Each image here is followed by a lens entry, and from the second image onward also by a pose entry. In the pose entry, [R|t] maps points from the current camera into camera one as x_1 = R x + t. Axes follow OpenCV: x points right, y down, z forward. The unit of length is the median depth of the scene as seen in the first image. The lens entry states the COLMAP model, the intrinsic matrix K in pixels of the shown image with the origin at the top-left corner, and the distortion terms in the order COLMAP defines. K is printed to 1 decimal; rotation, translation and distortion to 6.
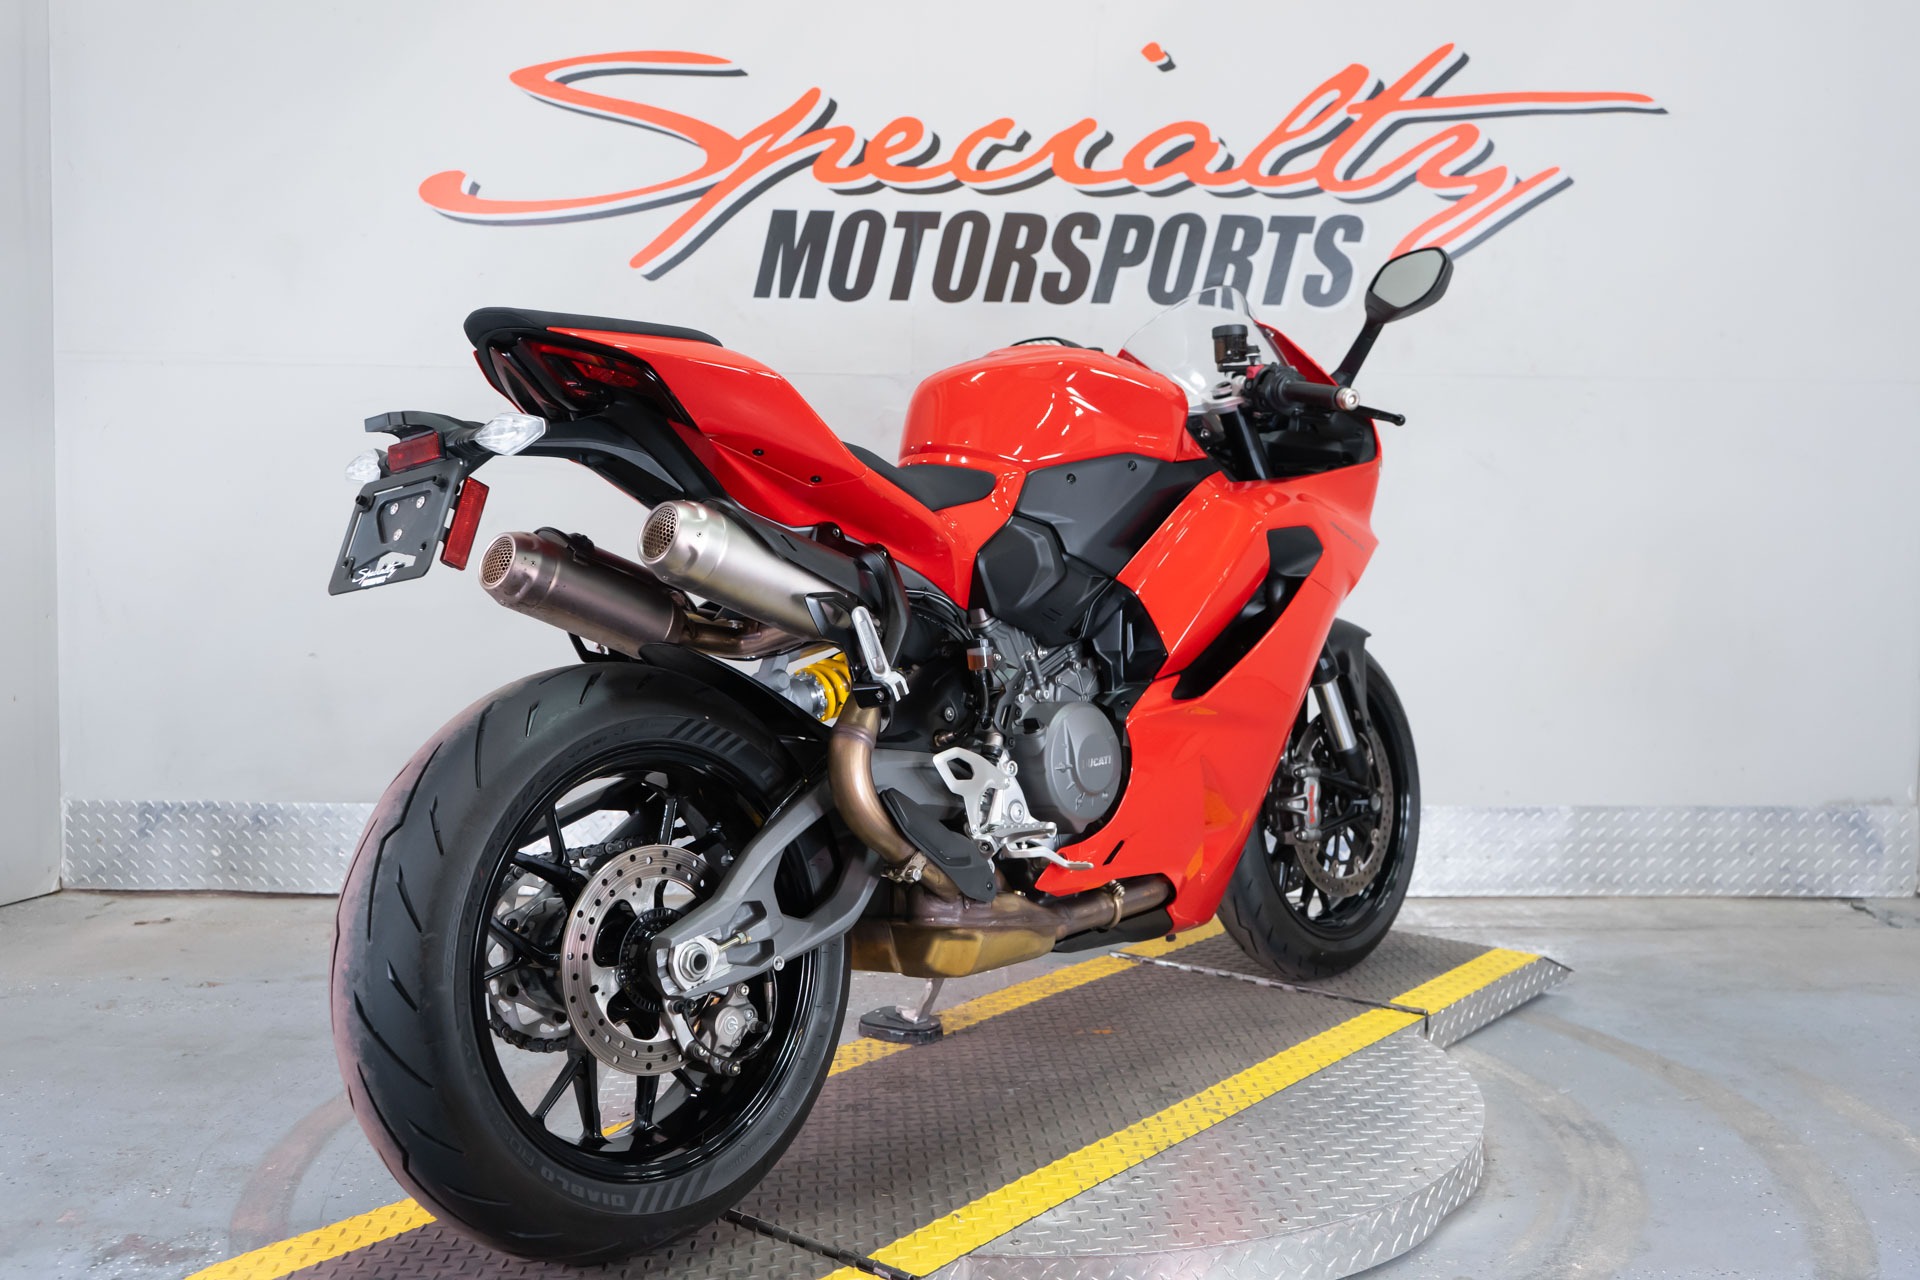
lens RADIAL K [[1883.4, 0, 960.0], [0, 1883.4, 640.0], [0, 0, 1]] dist [0.004749, 0.013046]
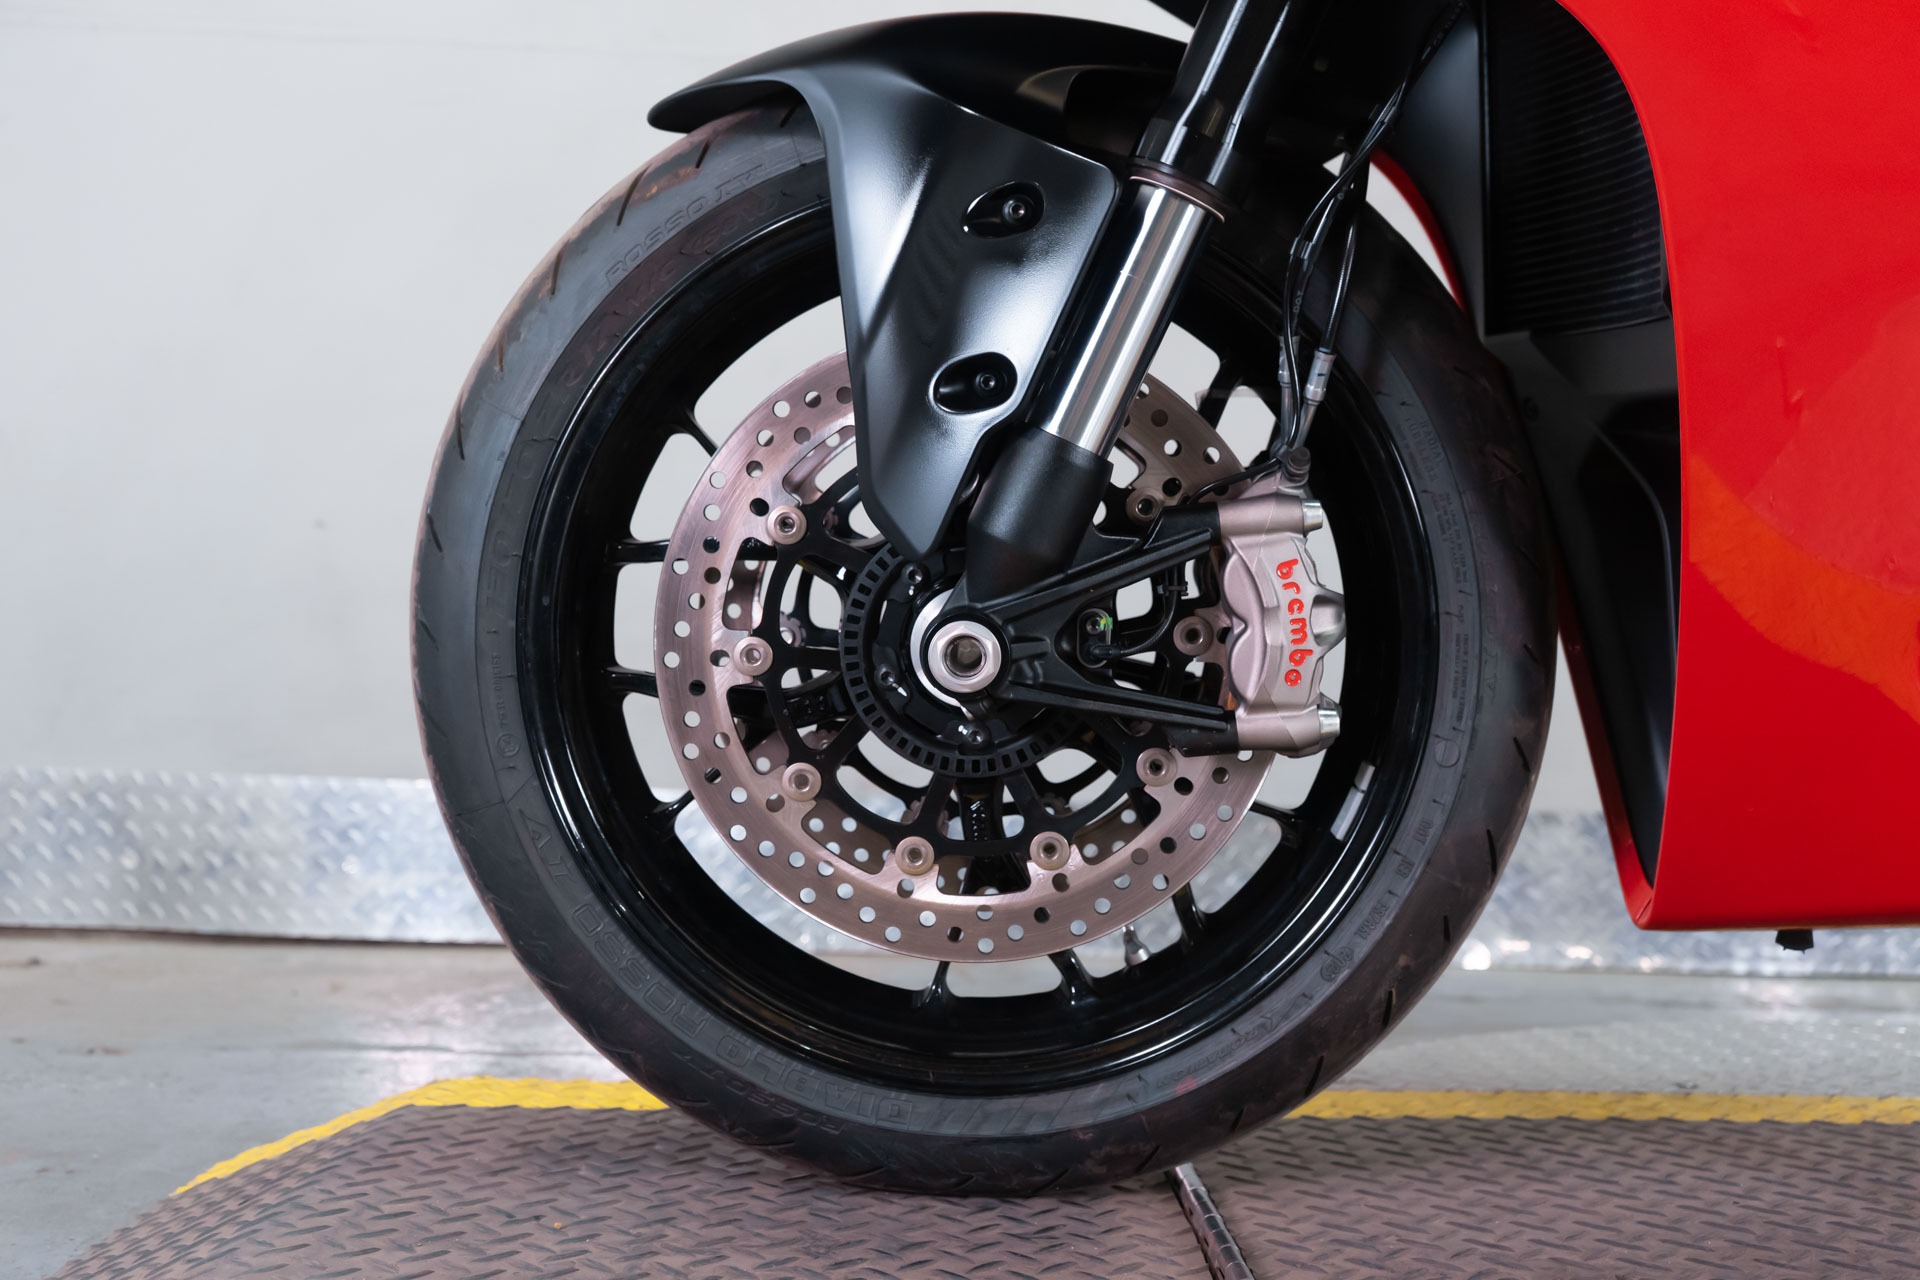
lens RADIAL K [[1922.0, 0, 963.9], [0, 1922.0, 638.0], [0, 0, 1]] dist [0.003563, 0.014785]
pose [[0.999158, 0.025790, 0.031897, -0.163291], [-0.022128, 0.993656, -0.110260, 0.106480], [-0.034538, 0.109461, 0.993391, 0.406477]]
